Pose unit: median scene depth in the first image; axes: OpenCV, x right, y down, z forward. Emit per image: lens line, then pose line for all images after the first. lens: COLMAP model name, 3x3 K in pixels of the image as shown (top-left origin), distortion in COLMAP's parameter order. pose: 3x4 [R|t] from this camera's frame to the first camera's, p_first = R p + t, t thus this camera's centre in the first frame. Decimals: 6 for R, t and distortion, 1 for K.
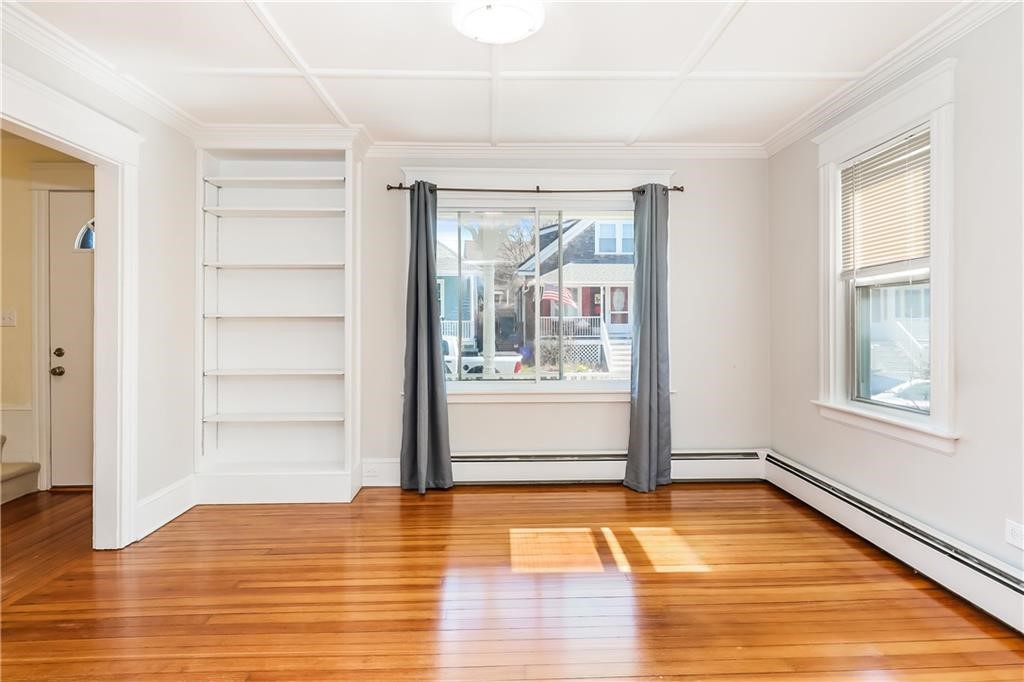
lens RADIAL K [[561.6, 0, 511.9], [0, 561.6, 321.3], [0, 0, 1]] dist [-0.004965, -0.000564]
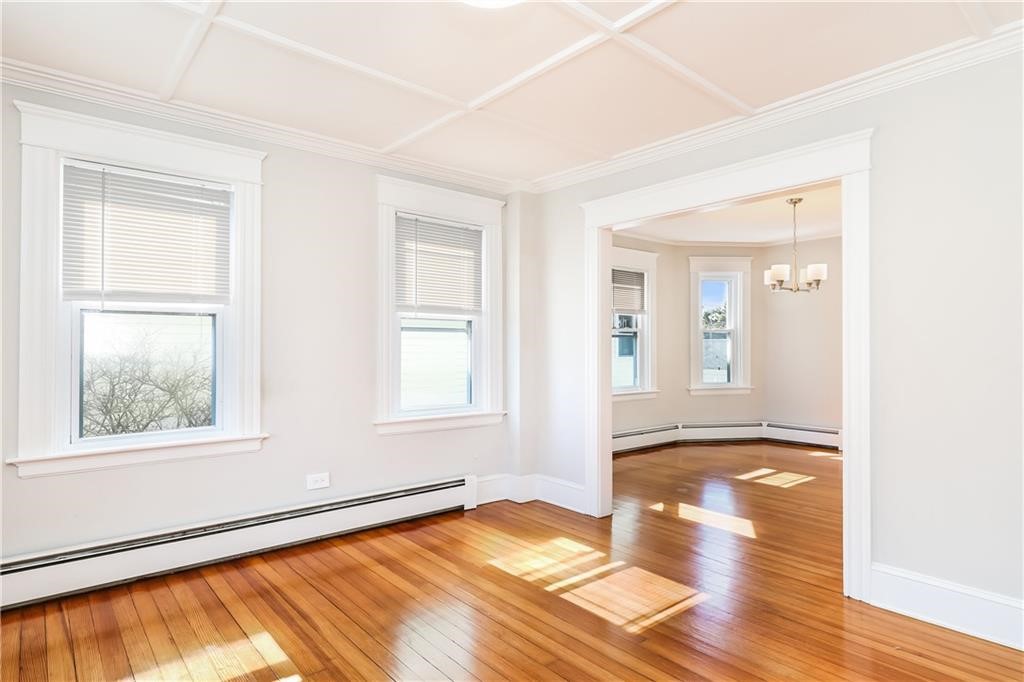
lens RADIAL K [[561.6, 0, 509.6], [0, 561.6, 352.2], [0, 0, 1]] dist [-0.004965, -0.000564]
pose [[-0.619084, -0.005370, 0.785307, -0.387103], [-0.001754, 0.999984, 0.005455, -0.001263], [-0.785323, 0.001999, -0.619083, 0.845148]]
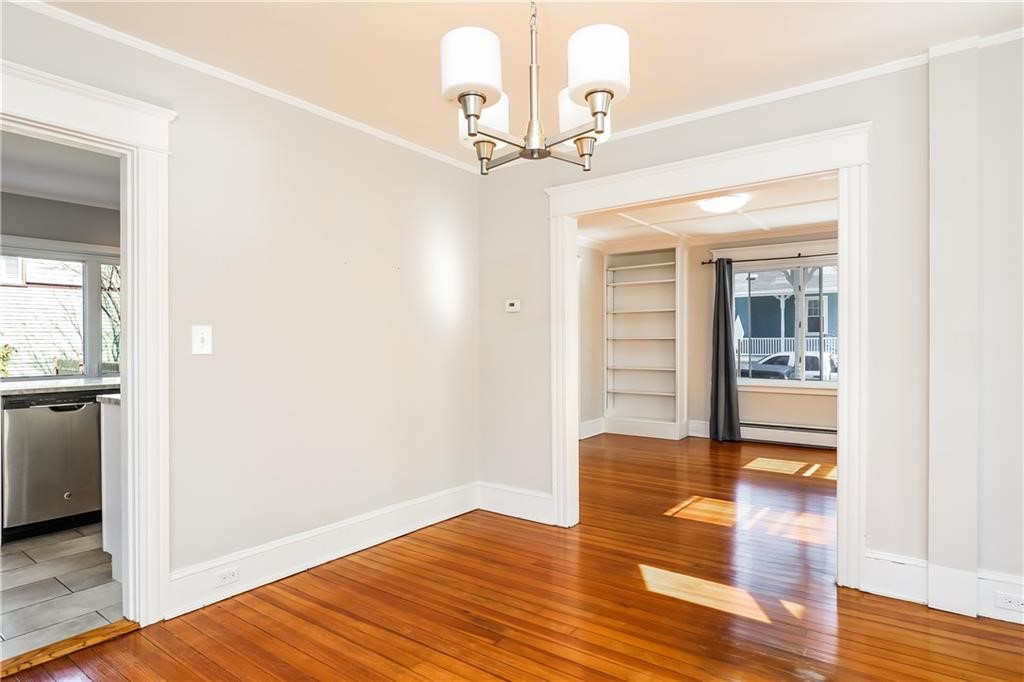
lens RADIAL K [[561.6, 0, 537.8], [0, 561.6, 349.0], [0, 0, 1]] dist [-0.004965, -0.000564]
pose [[0.802916, 0.006550, -0.596057, 0.397654], [0.004835, 0.999835, 0.017500, -0.009002], [0.596073, -0.016933, 0.802752, -0.677331]]
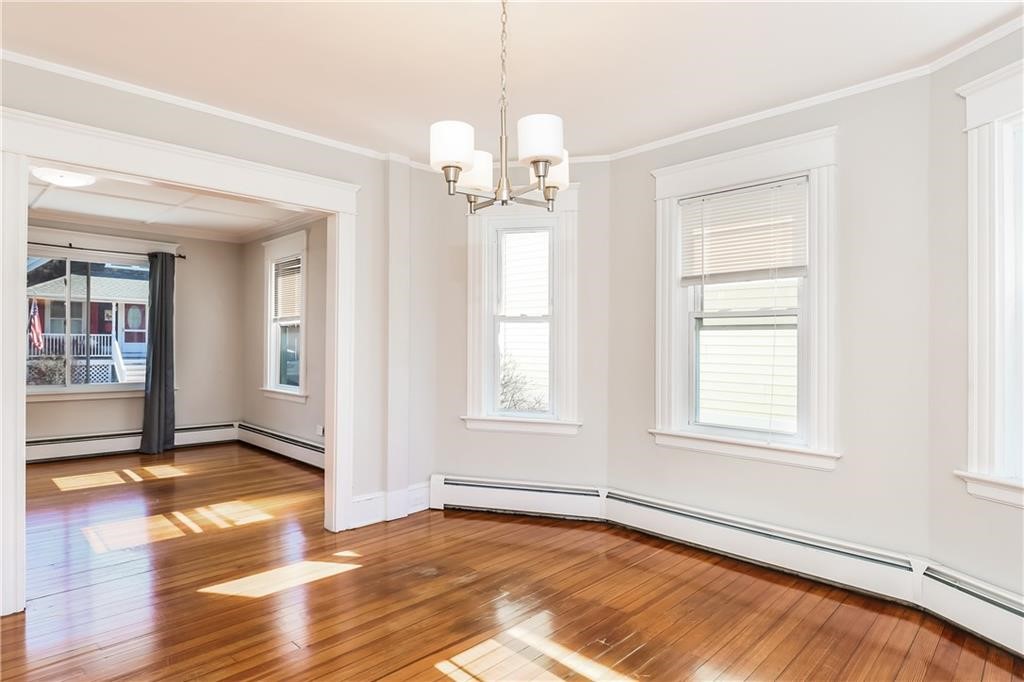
lens RADIAL K [[561.6, 0, 490.6], [0, 561.6, 352.1], [0, 0, 1]] dist [-0.004965, -0.000564]
pose [[0.728311, 0.004855, 0.685230, -0.143687], [-0.017439, 0.999782, 0.011452, -0.007860], [-0.685025, -0.020290, 0.728237, -0.725570]]
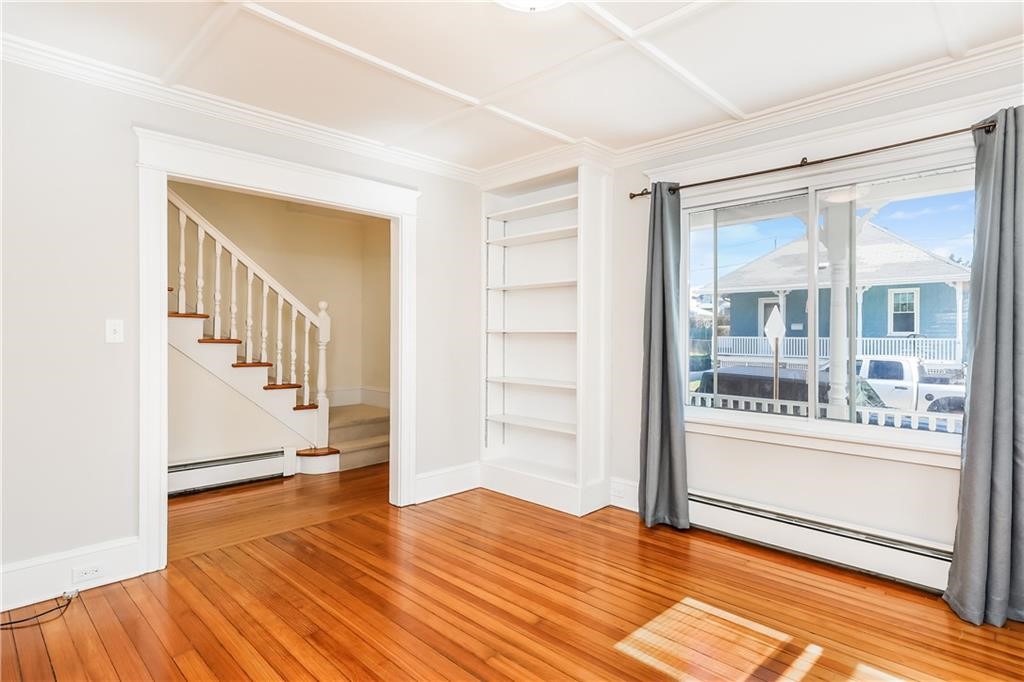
lens RADIAL K [[538.7, 0, 529.8], [0, 538.7, 336.5], [0, 0, 1]] dist [0.014522, -0.001017]
pose [[0.700555, 0.007918, -0.713554, 0.312277], [-0.009507, 0.999953, 0.001762, -0.000992], [0.713535, 0.005549, 0.700598, 0.239786]]
